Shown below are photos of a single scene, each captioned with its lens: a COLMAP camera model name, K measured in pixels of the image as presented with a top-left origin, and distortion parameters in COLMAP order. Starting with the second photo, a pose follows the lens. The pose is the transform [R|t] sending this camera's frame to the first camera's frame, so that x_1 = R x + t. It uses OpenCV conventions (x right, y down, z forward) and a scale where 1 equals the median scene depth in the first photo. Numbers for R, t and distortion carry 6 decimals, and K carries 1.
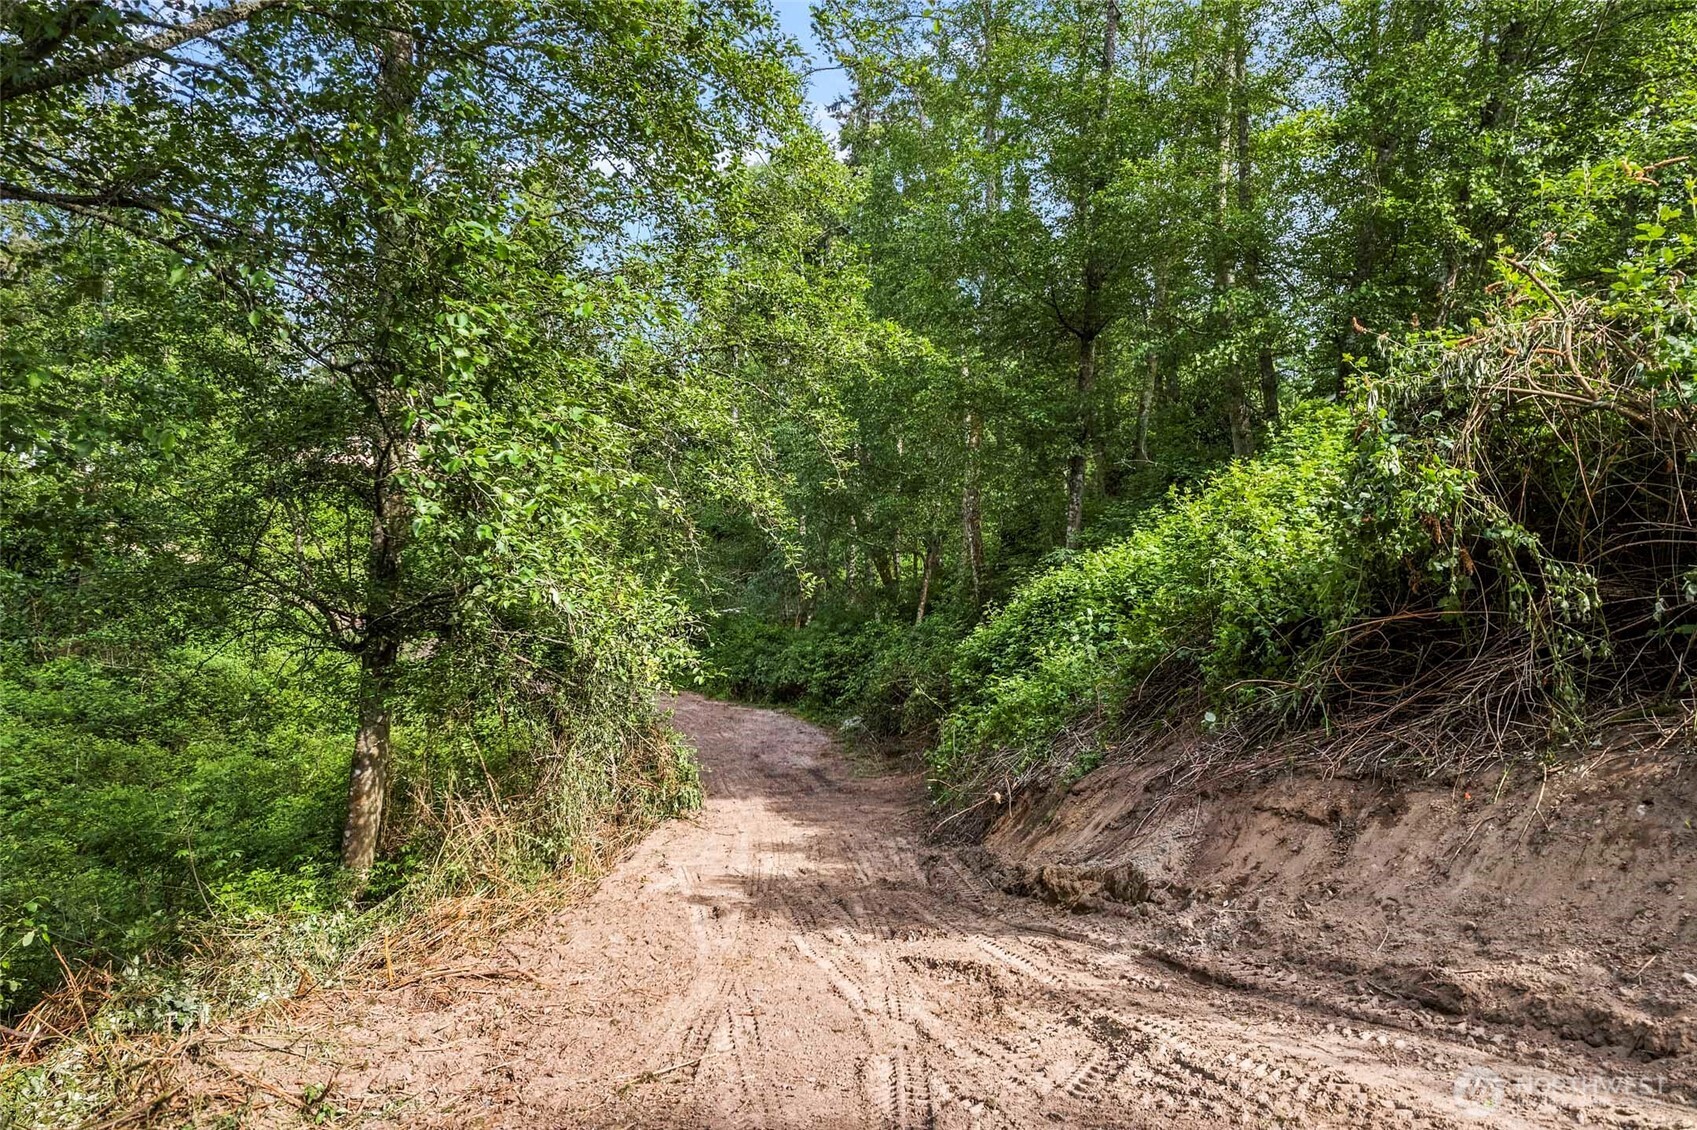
lens RADIAL K [[1077.8, 0, 851.3], [0, 1077.8, 561.7], [0, 0, 1]] dist [-0.065048, 0.059782]
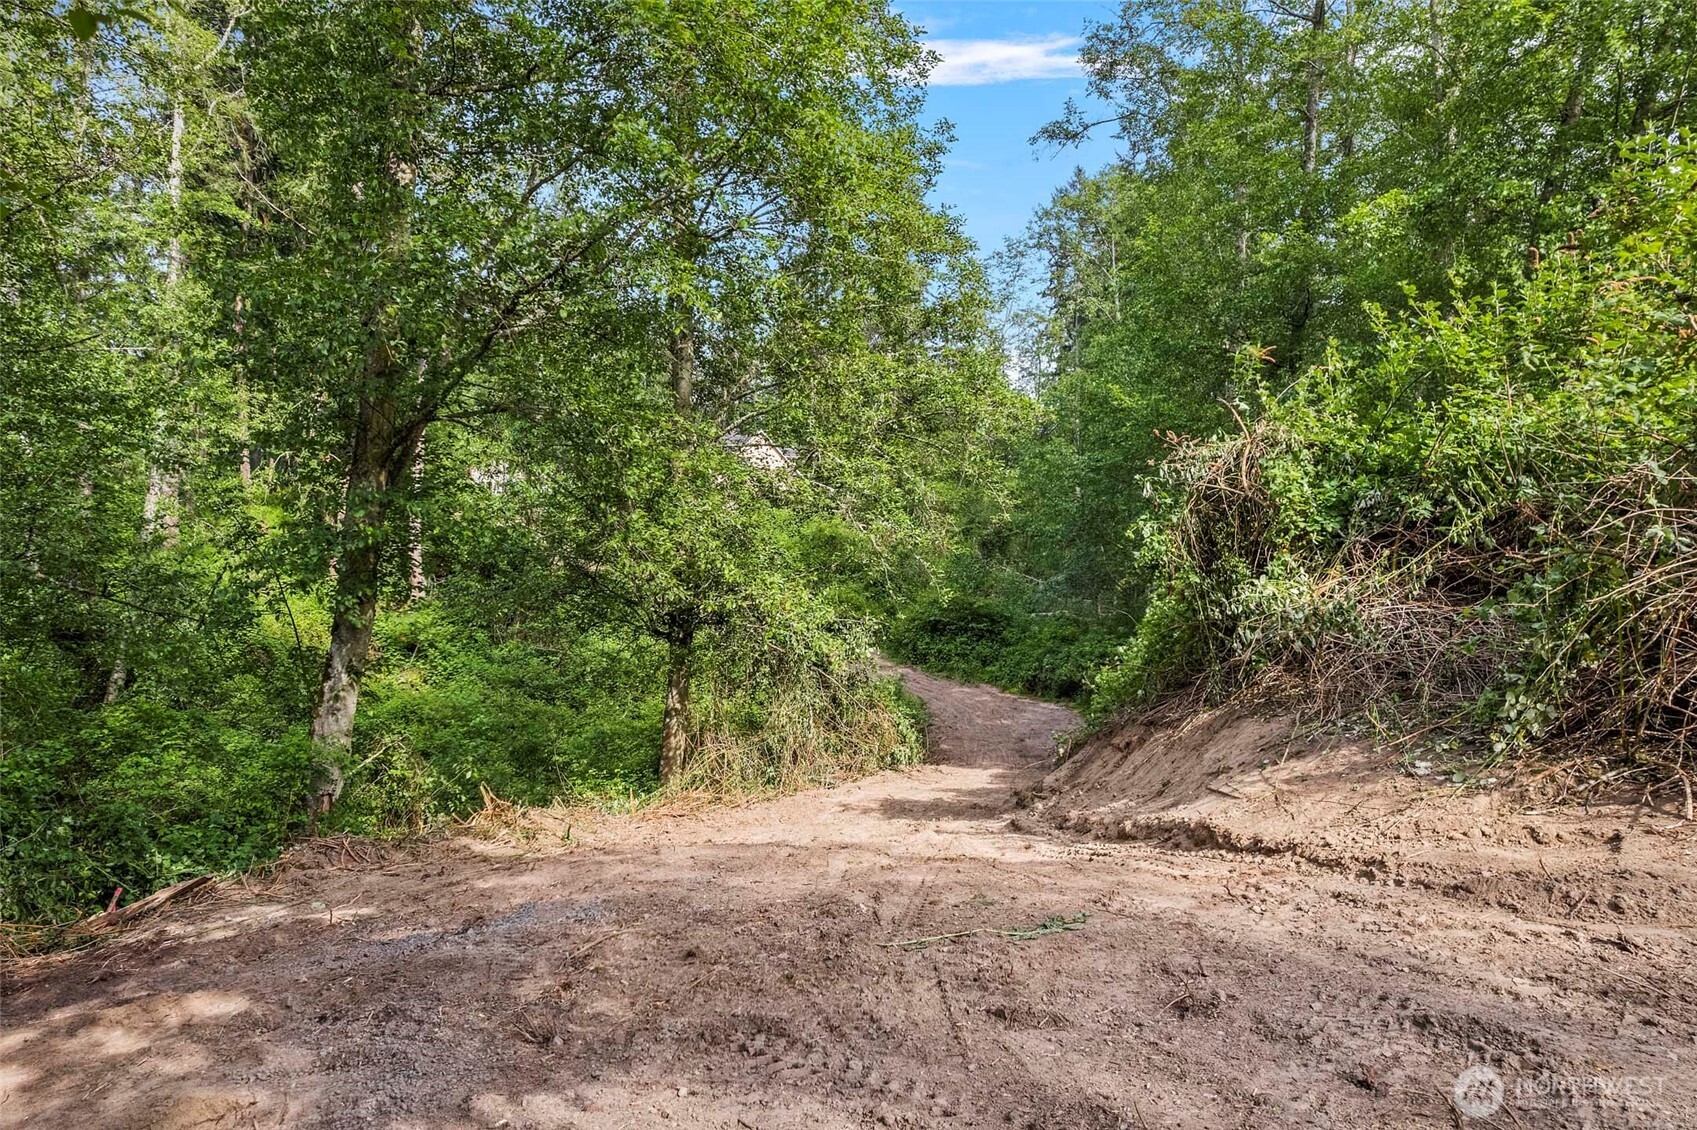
lens RADIAL K [[1077.8, 0, 851.3], [0, 1077.8, 561.7], [0, 0, 1]] dist [-0.065048, 0.059782]
pose [[0.940314, -0.001893, -0.340302, 0.230615], [0.001024, 0.999996, -0.002733, -0.012564], [0.340306, 0.002222, 0.940312, -0.251148]]
